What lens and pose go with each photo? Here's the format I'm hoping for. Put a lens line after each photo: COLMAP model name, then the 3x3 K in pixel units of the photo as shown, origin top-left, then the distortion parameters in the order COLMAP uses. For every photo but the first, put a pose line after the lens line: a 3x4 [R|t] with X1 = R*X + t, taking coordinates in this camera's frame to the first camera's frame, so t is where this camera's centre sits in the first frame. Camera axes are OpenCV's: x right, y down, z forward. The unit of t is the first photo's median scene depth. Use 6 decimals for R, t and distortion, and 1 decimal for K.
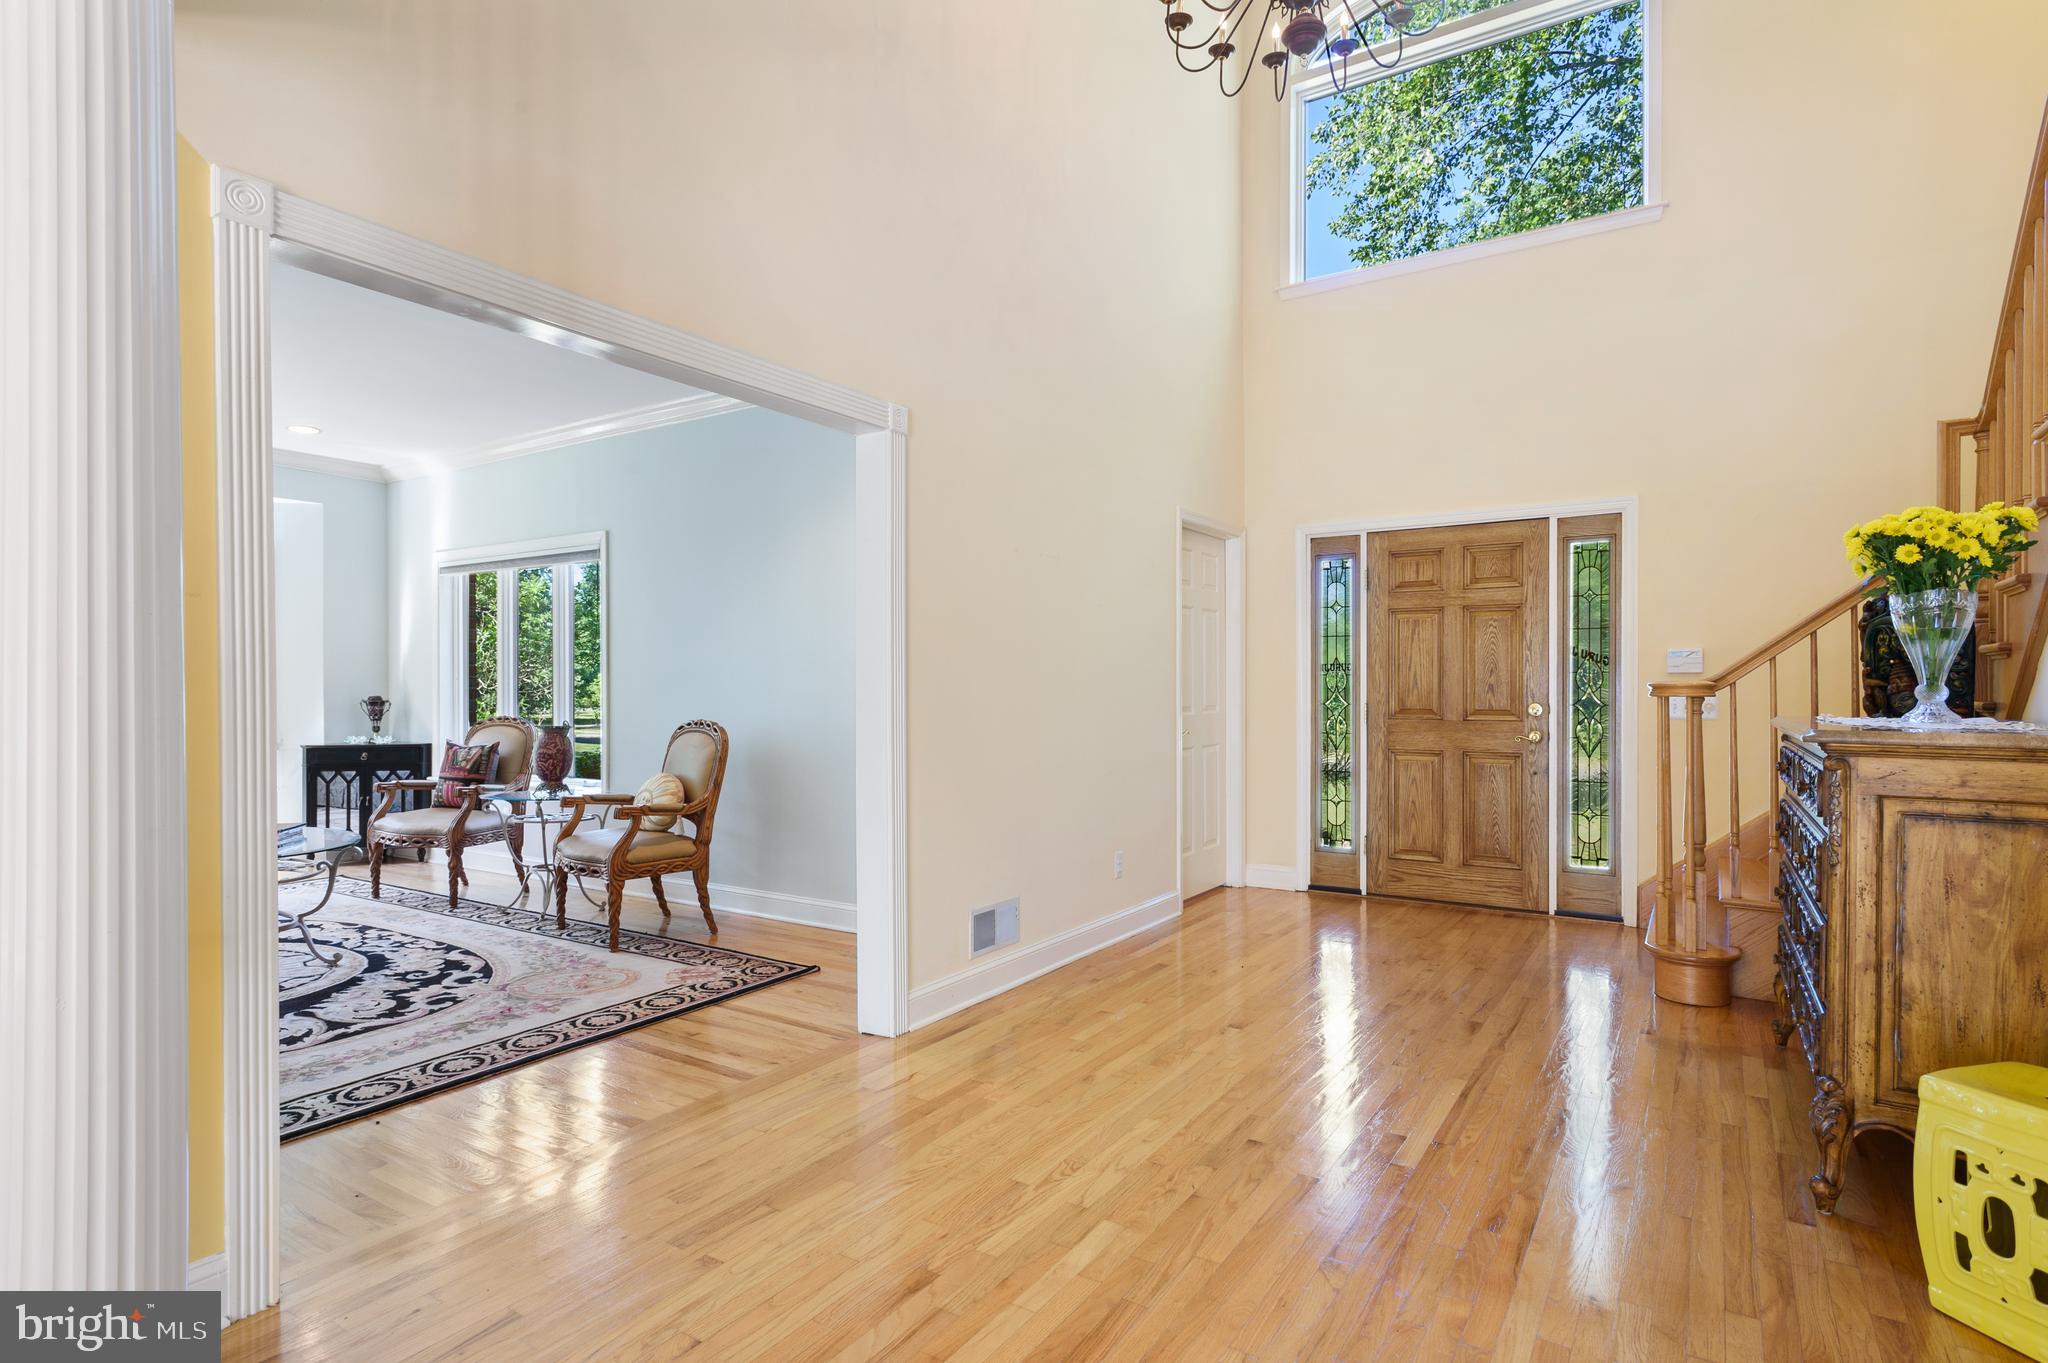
lens RADIAL K [[1071.8, 0, 1020.8], [0, 1071.8, 687.7], [0, 0, 1]] dist [0.017015, 0.000488]
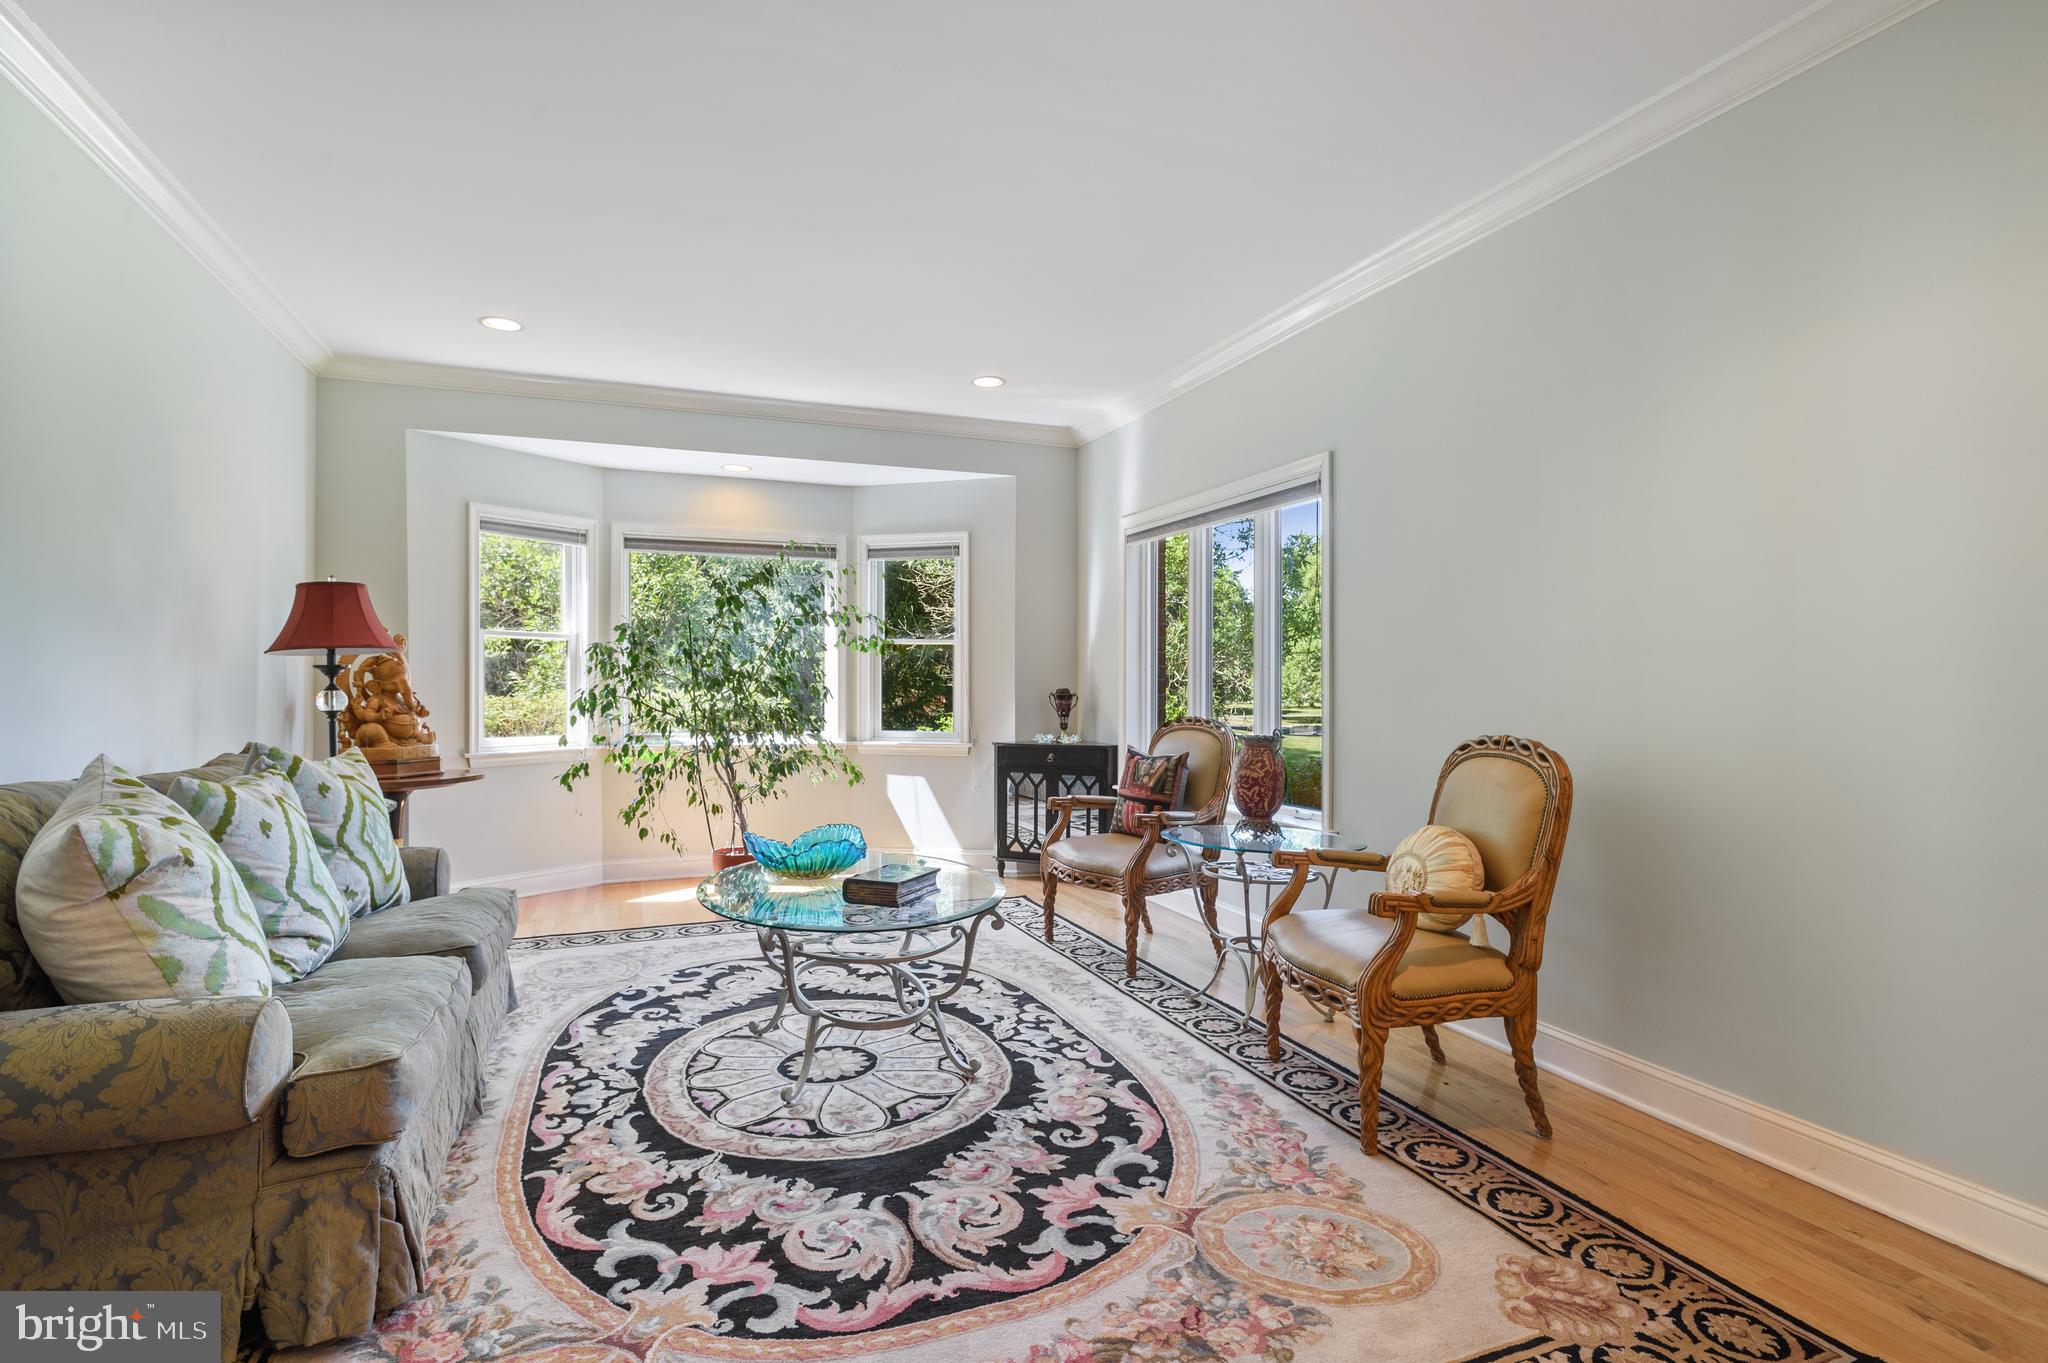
lens RADIAL K [[1071.8, 0, 1023.5], [0, 1071.8, 685.0], [0, 0, 1]] dist [0.017015, 0.000488]
pose [[0.819768, 0.005615, -0.572668, -0.192306], [-0.003496, 0.999982, 0.004800, 0.000923], [0.572685, -0.001933, 0.819774, 0.408870]]
